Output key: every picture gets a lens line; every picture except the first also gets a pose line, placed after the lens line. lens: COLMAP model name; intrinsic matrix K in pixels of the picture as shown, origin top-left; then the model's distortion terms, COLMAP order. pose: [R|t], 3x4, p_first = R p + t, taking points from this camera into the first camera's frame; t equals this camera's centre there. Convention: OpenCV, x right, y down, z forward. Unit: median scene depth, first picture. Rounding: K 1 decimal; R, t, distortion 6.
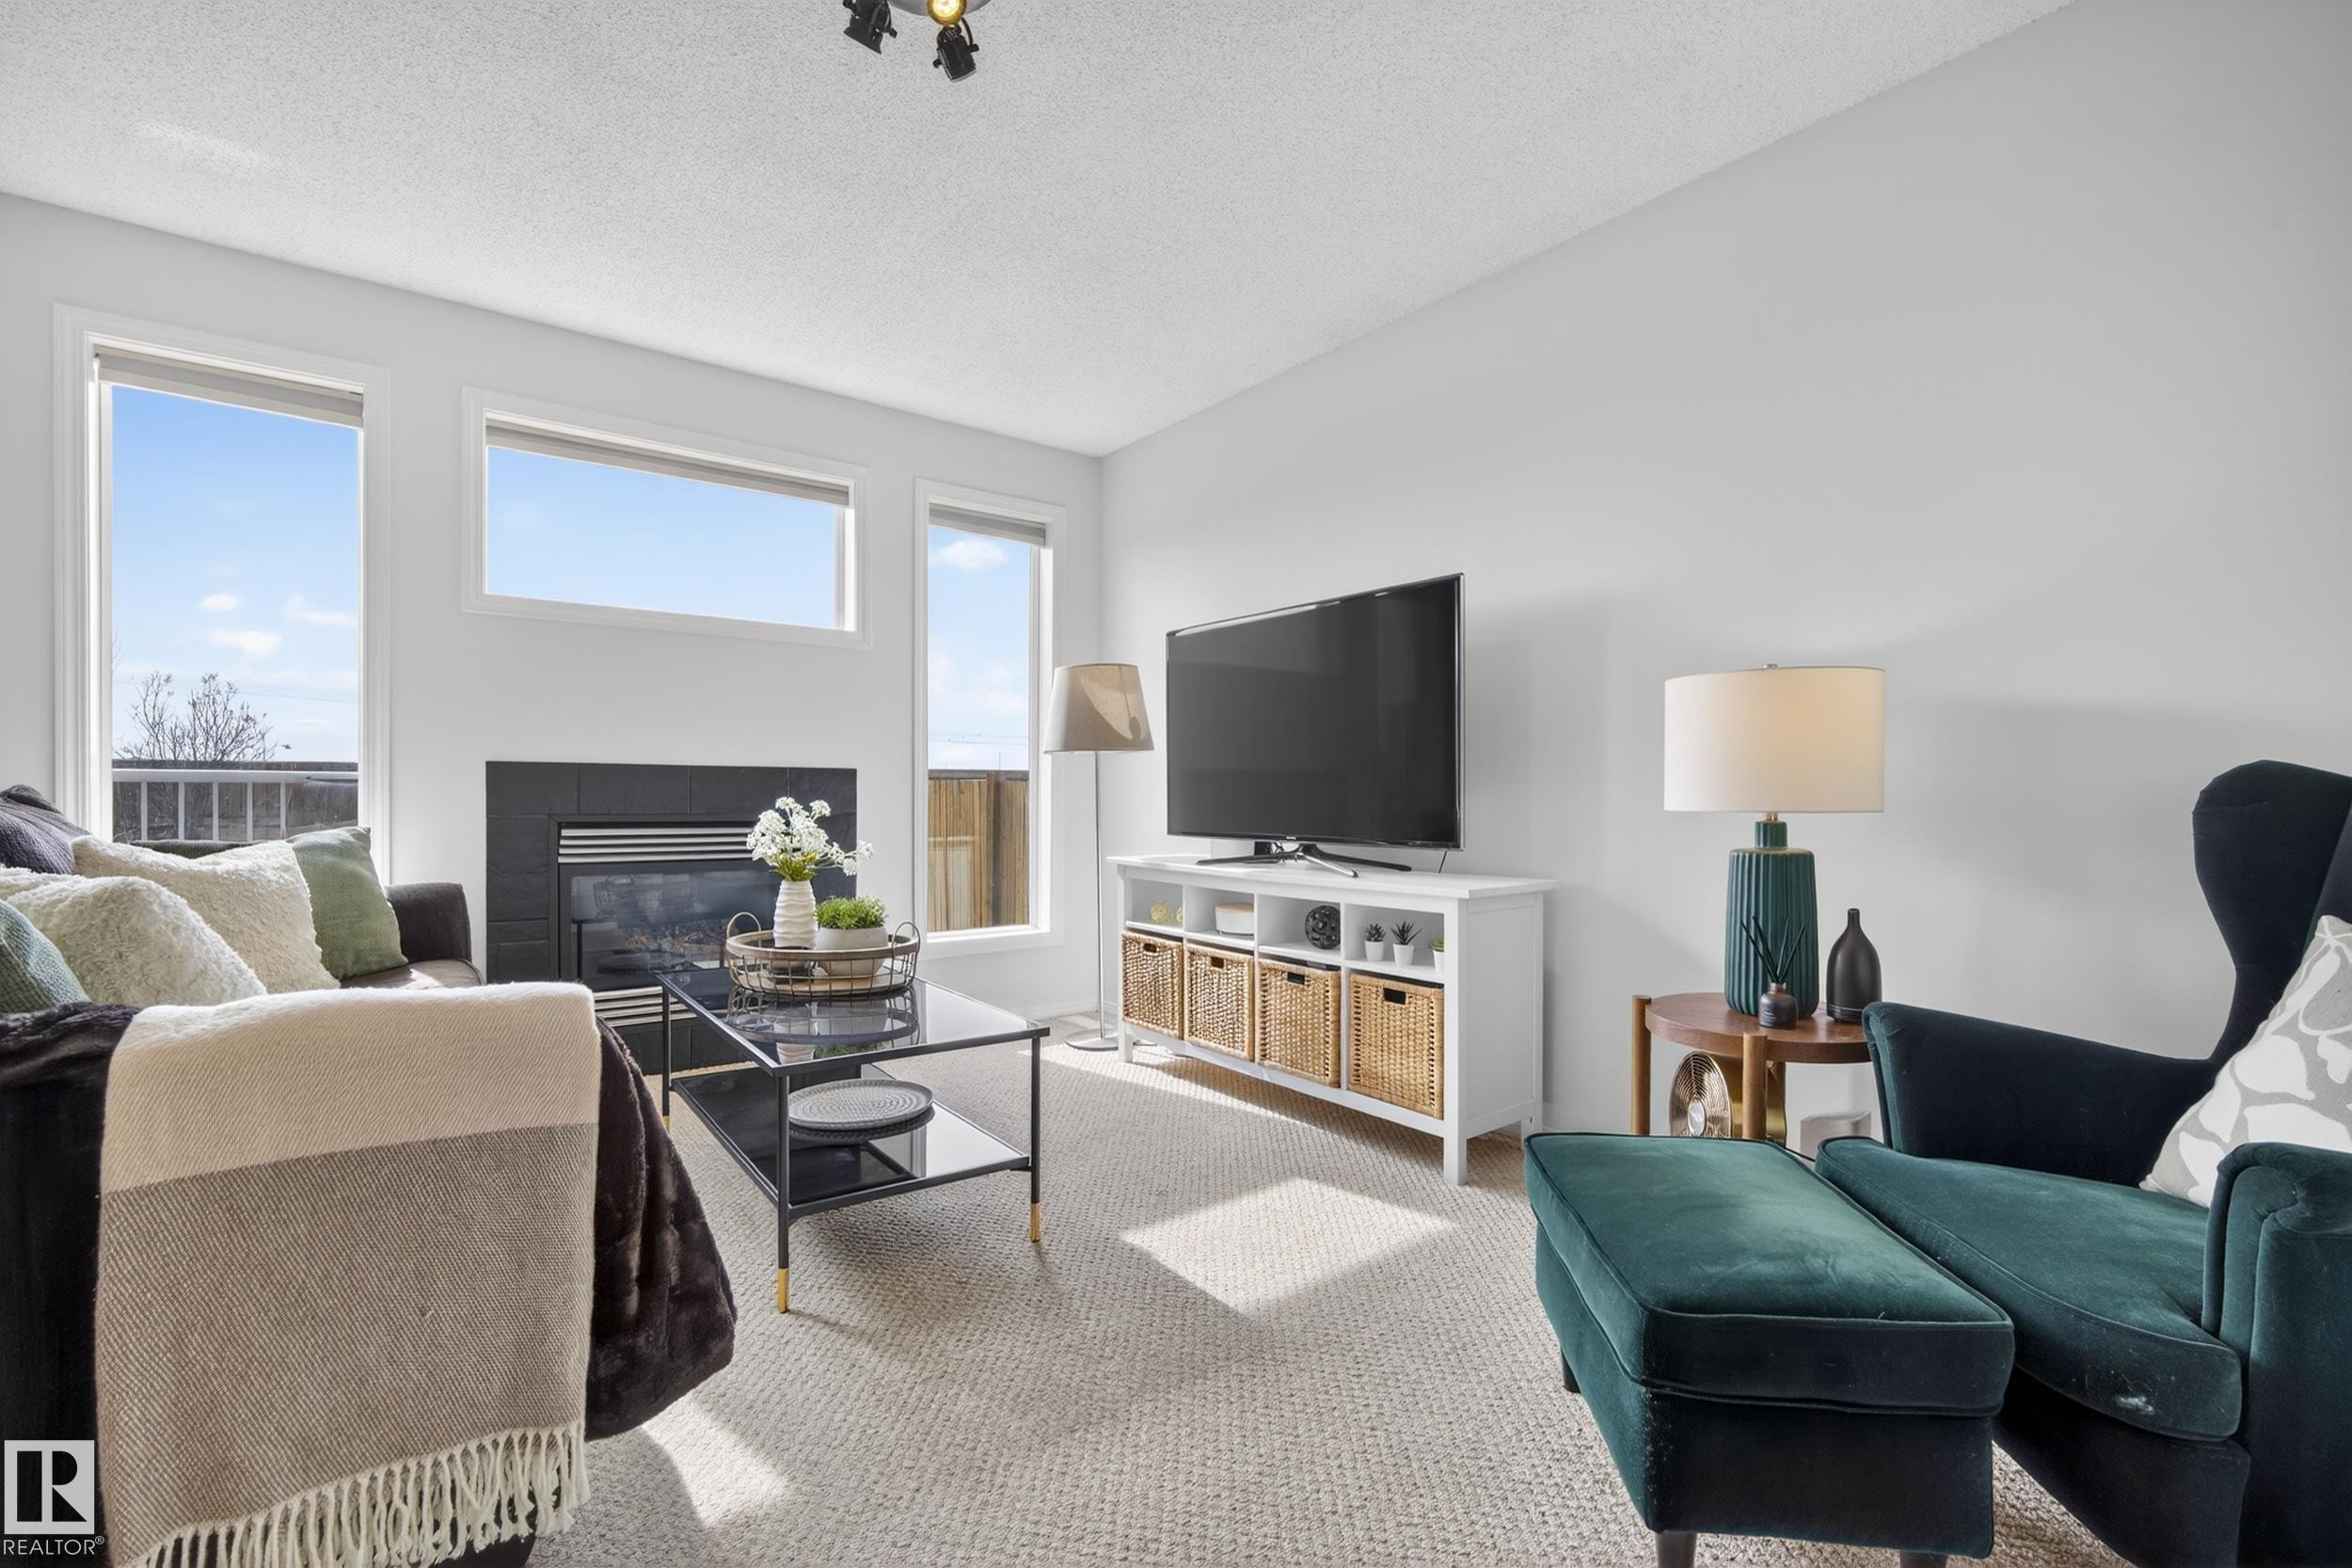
lens RADIAL K [[1025.5, 0, 1174.5], [0, 1025.5, 806.2], [0, 0, 1]] dist [-0.000298, -0.000055]
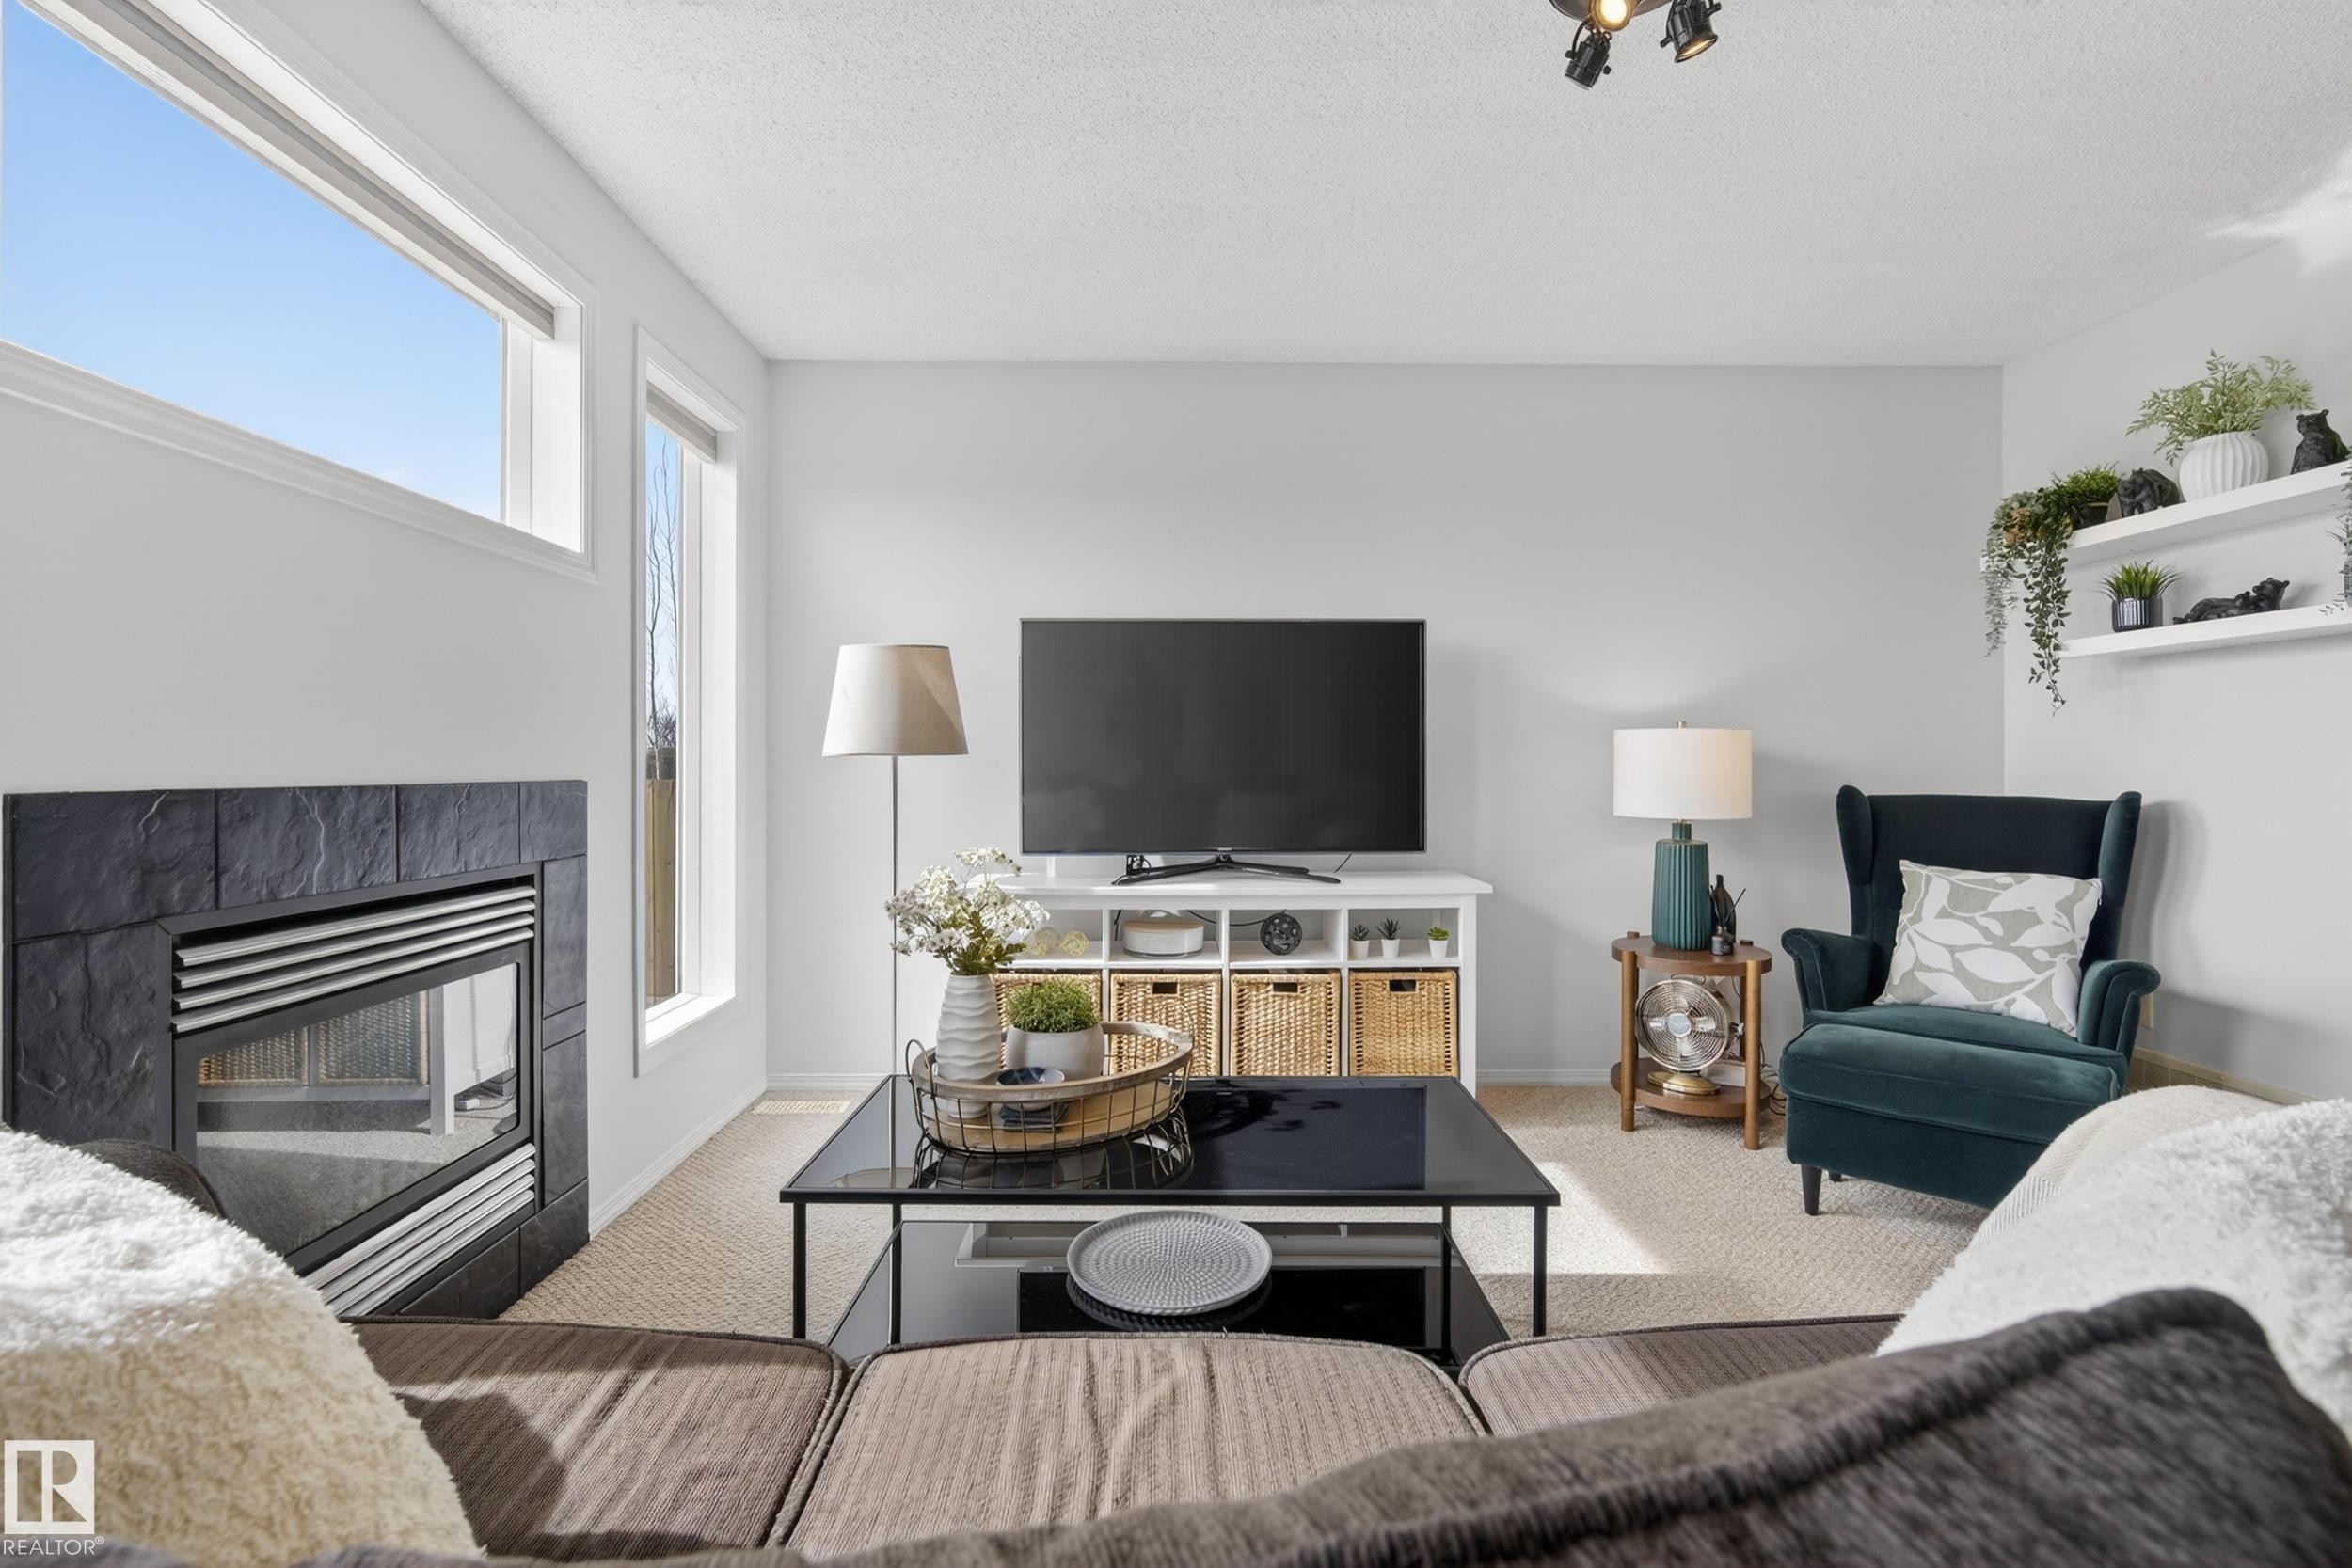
lens RADIAL K [[1033.0, 0, 1181.6], [0, 1033.0, 771.7], [0, 0, 1]] dist [-0.001095, -0.000251]
pose [[0.593229, -0.008898, 0.804985, -0.780303], [0.010867, 0.999936, 0.003044, -0.052715], [-0.804960, 0.006942, 0.593288, 0.475992]]
